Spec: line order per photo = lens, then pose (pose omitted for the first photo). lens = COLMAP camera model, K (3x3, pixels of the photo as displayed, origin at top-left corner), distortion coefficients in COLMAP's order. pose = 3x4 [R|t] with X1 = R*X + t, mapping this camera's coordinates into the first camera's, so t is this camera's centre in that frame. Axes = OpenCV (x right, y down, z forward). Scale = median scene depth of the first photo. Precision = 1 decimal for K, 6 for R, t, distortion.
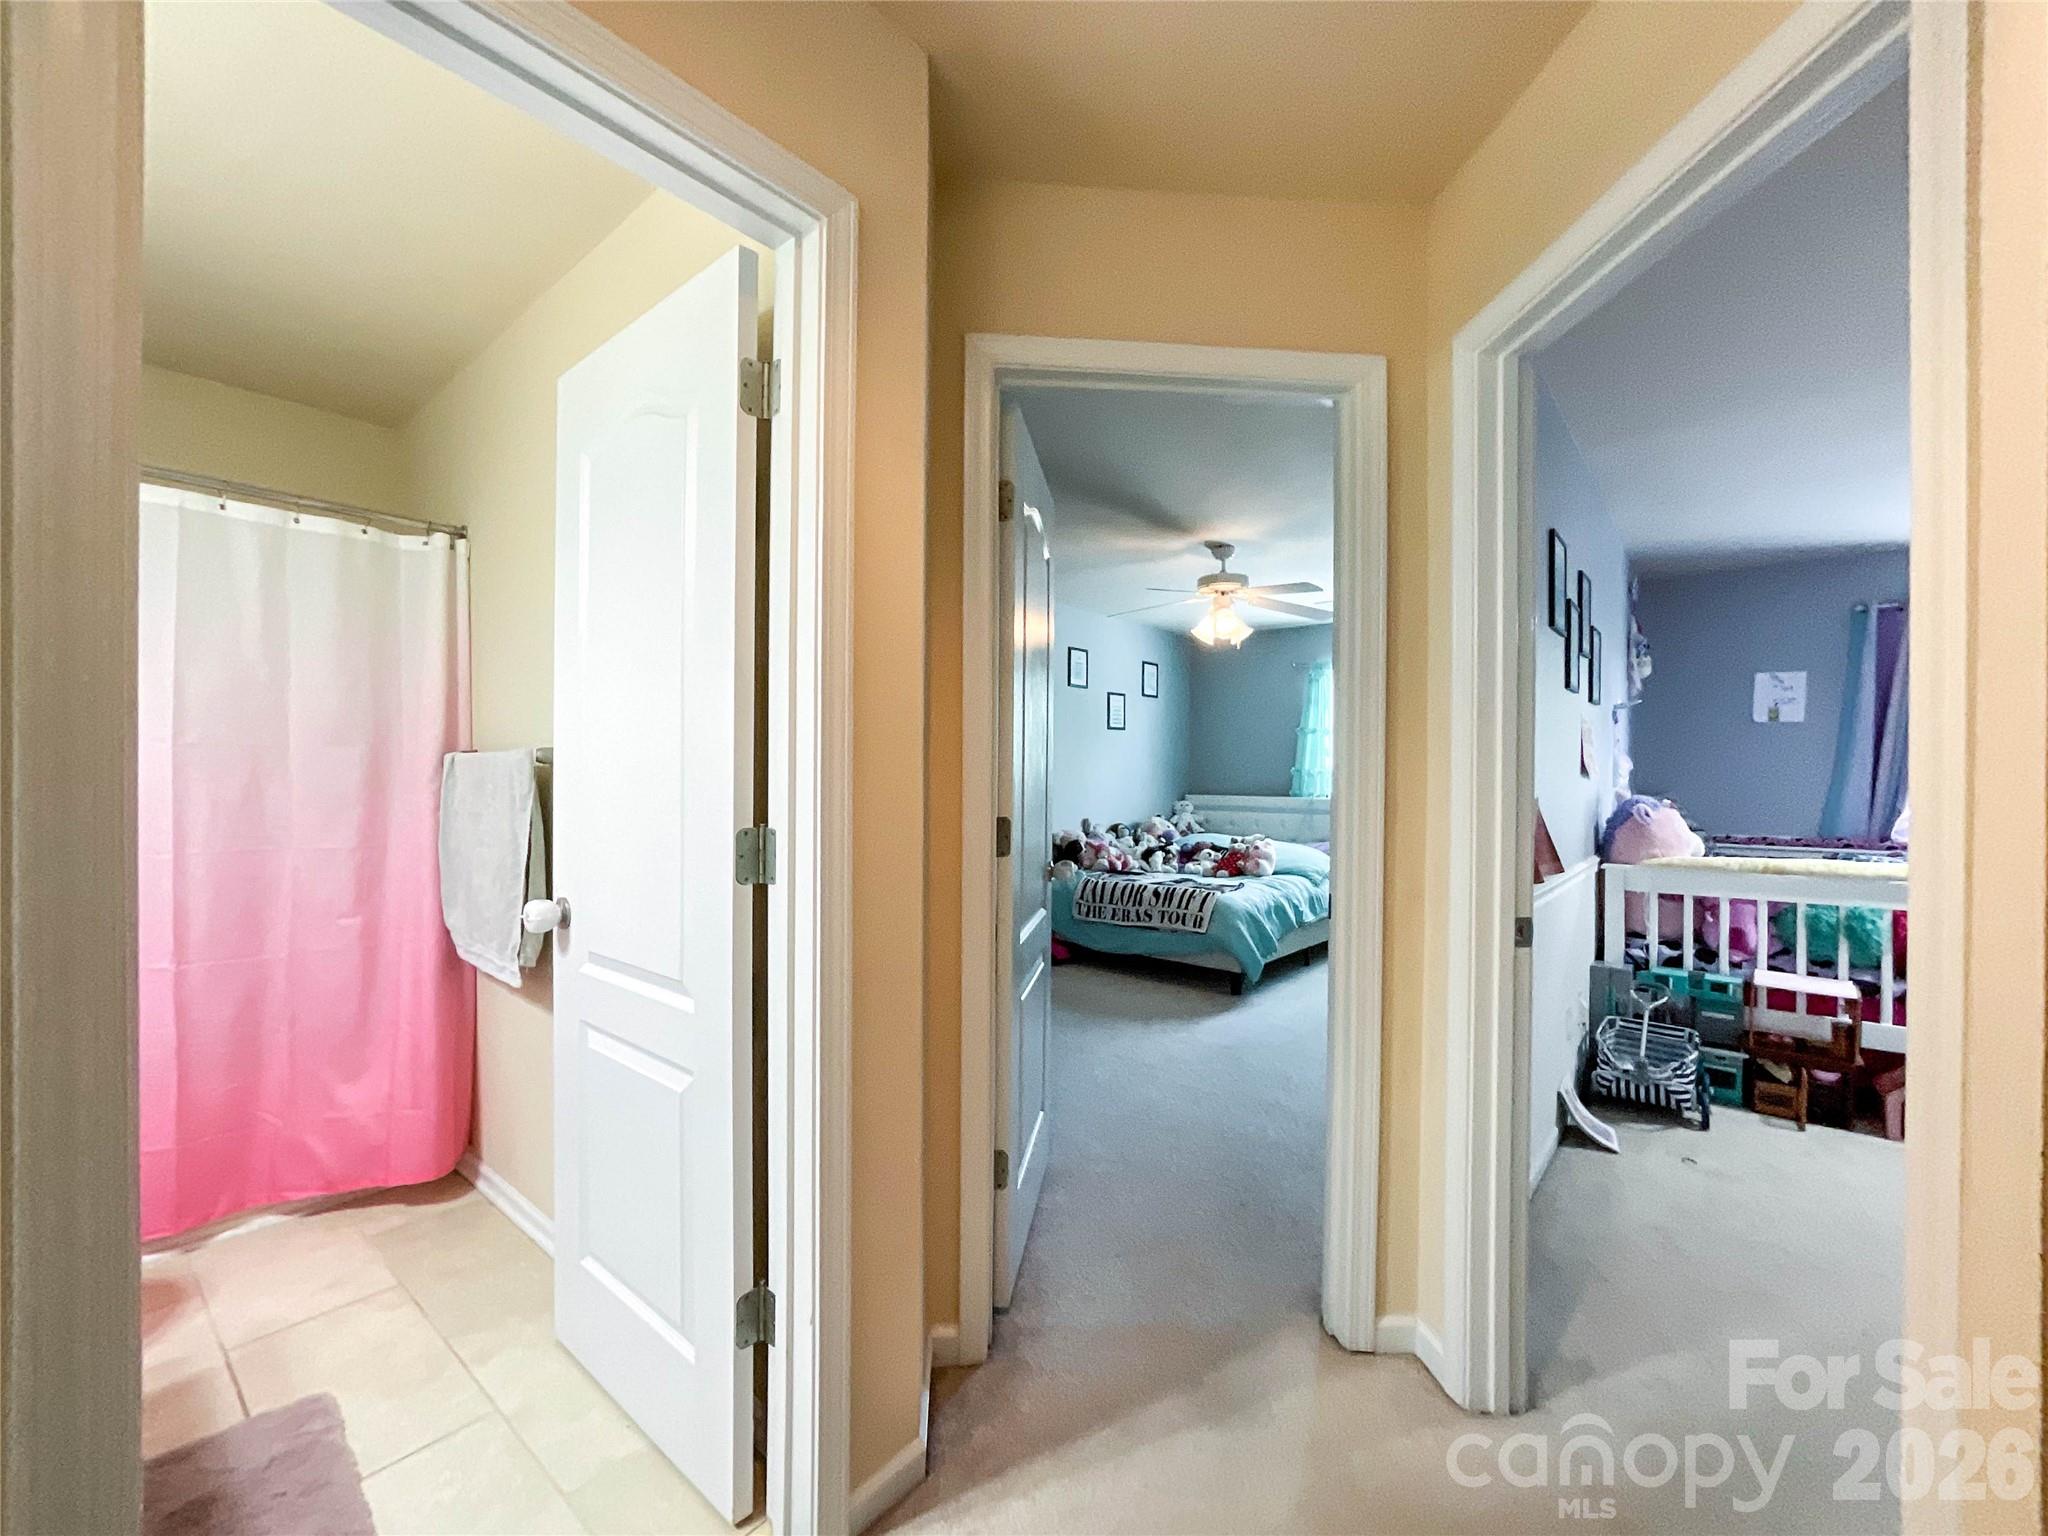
lens RADIAL K [[864.7, 0, 1021.1], [0, 864.7, 768.1], [0, 0, 1]] dist [-0.020097, 0.009608]
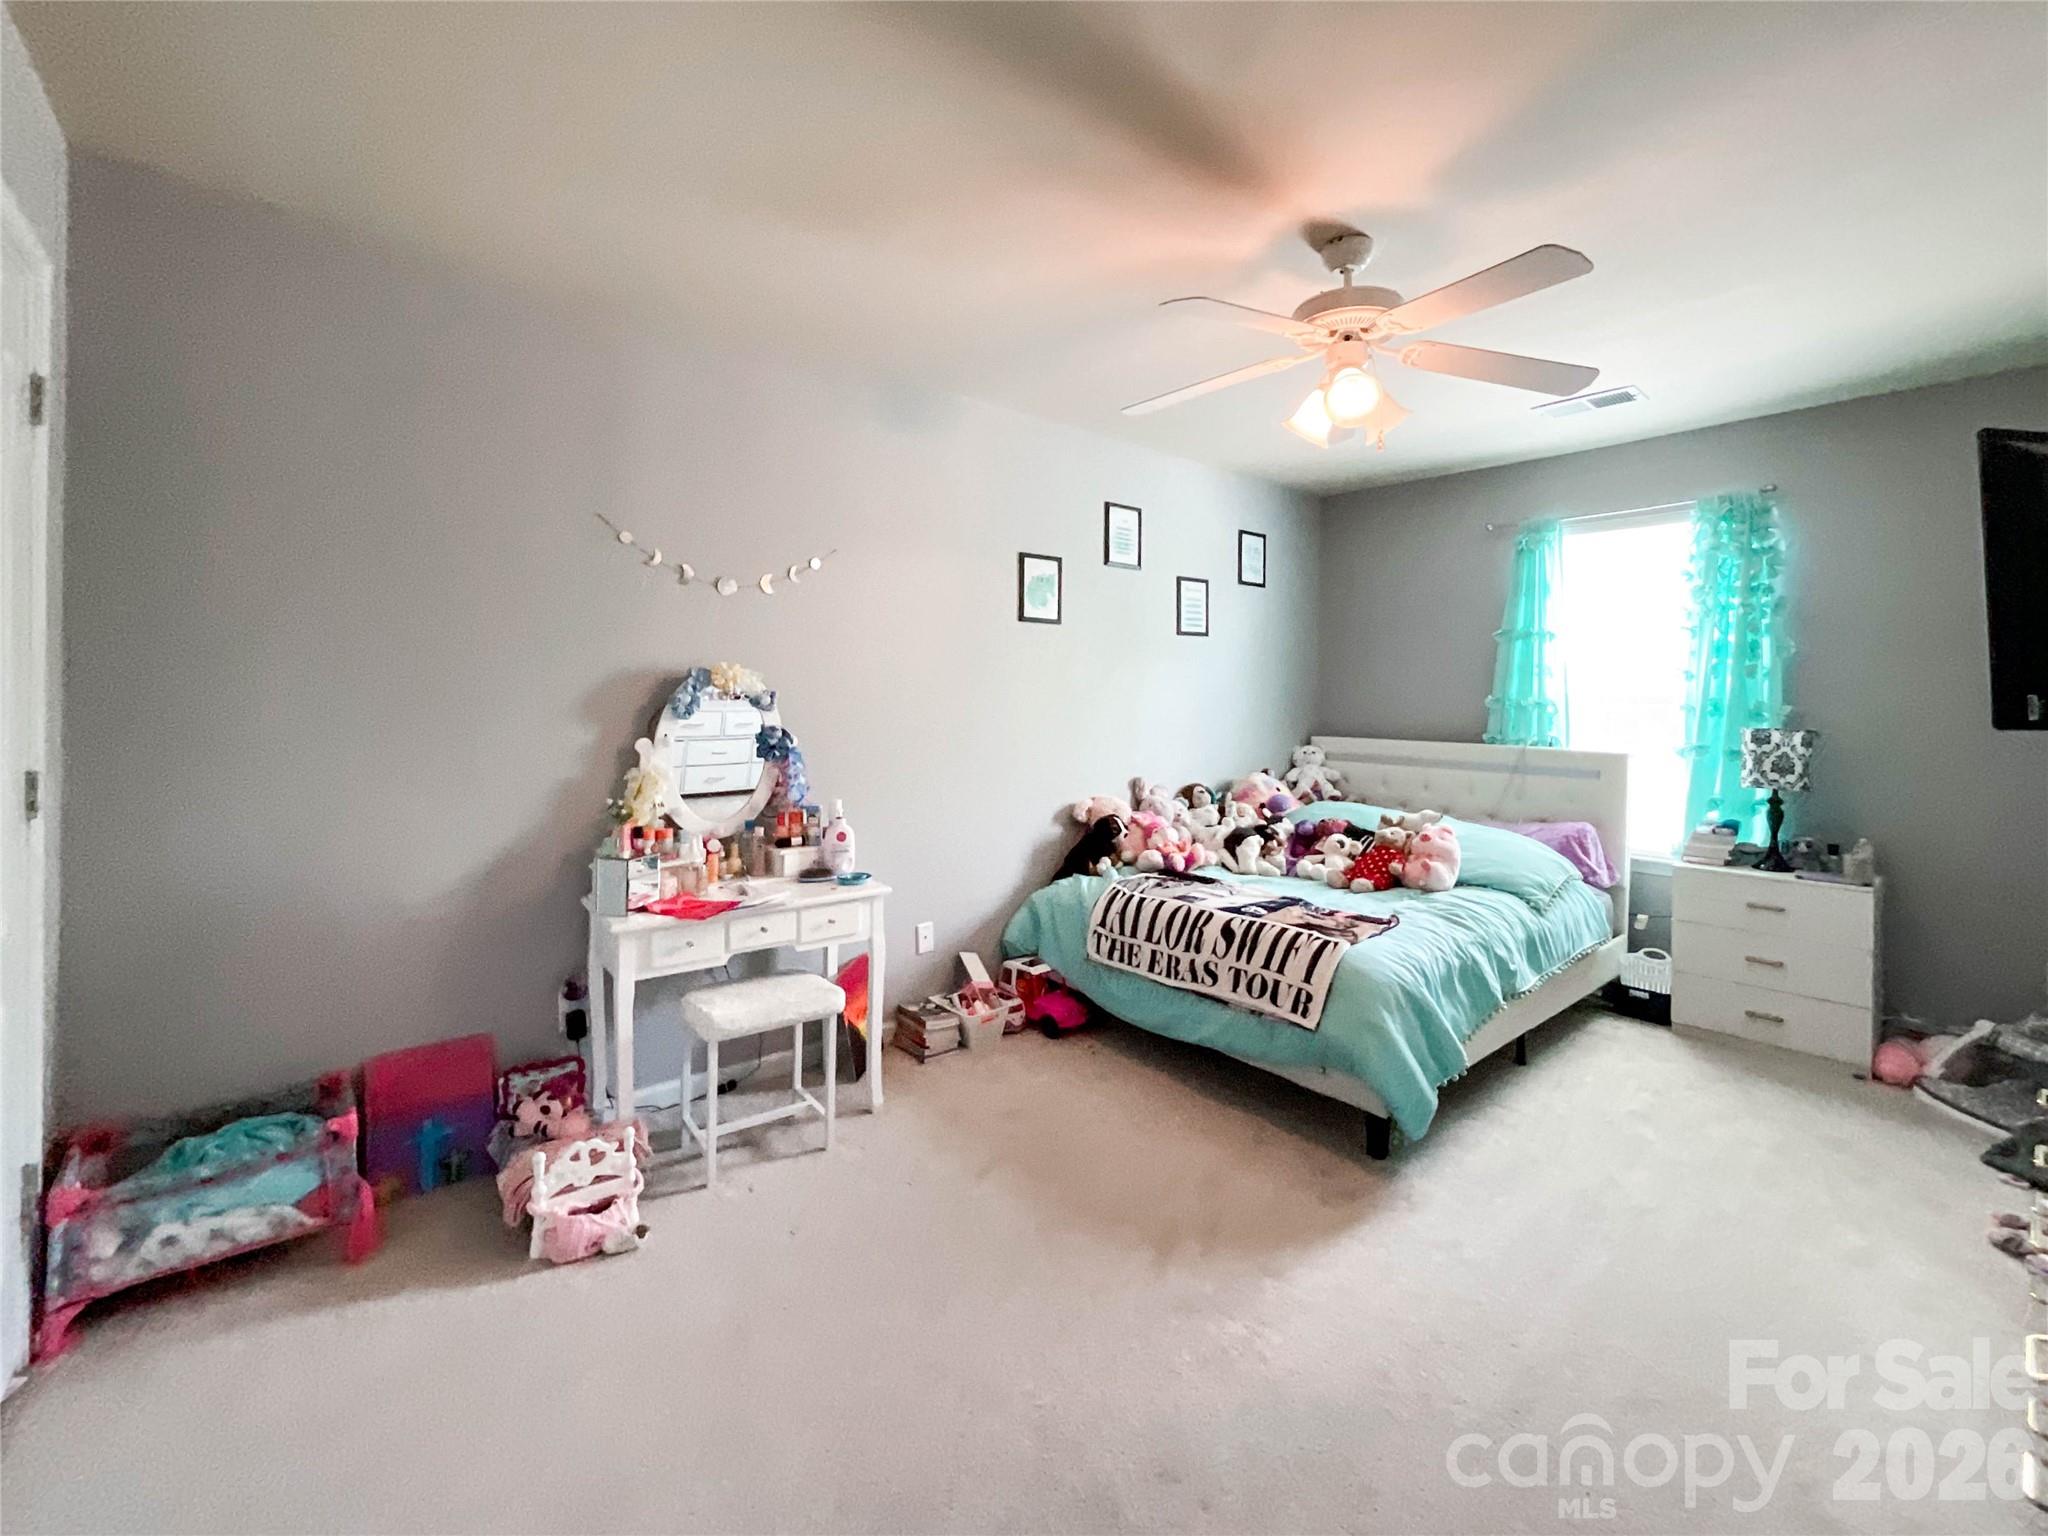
lens RADIAL K [[864.7, 0, 1033.2], [0, 864.7, 681.1], [0, 0, 1]] dist [-0.020097, 0.009608]
pose [[0.986020, 0.001880, -0.166616, 0.125079], [-0.003072, 0.999971, -0.006898, -0.008030], [0.166598, 0.007314, 0.985998, 0.441403]]
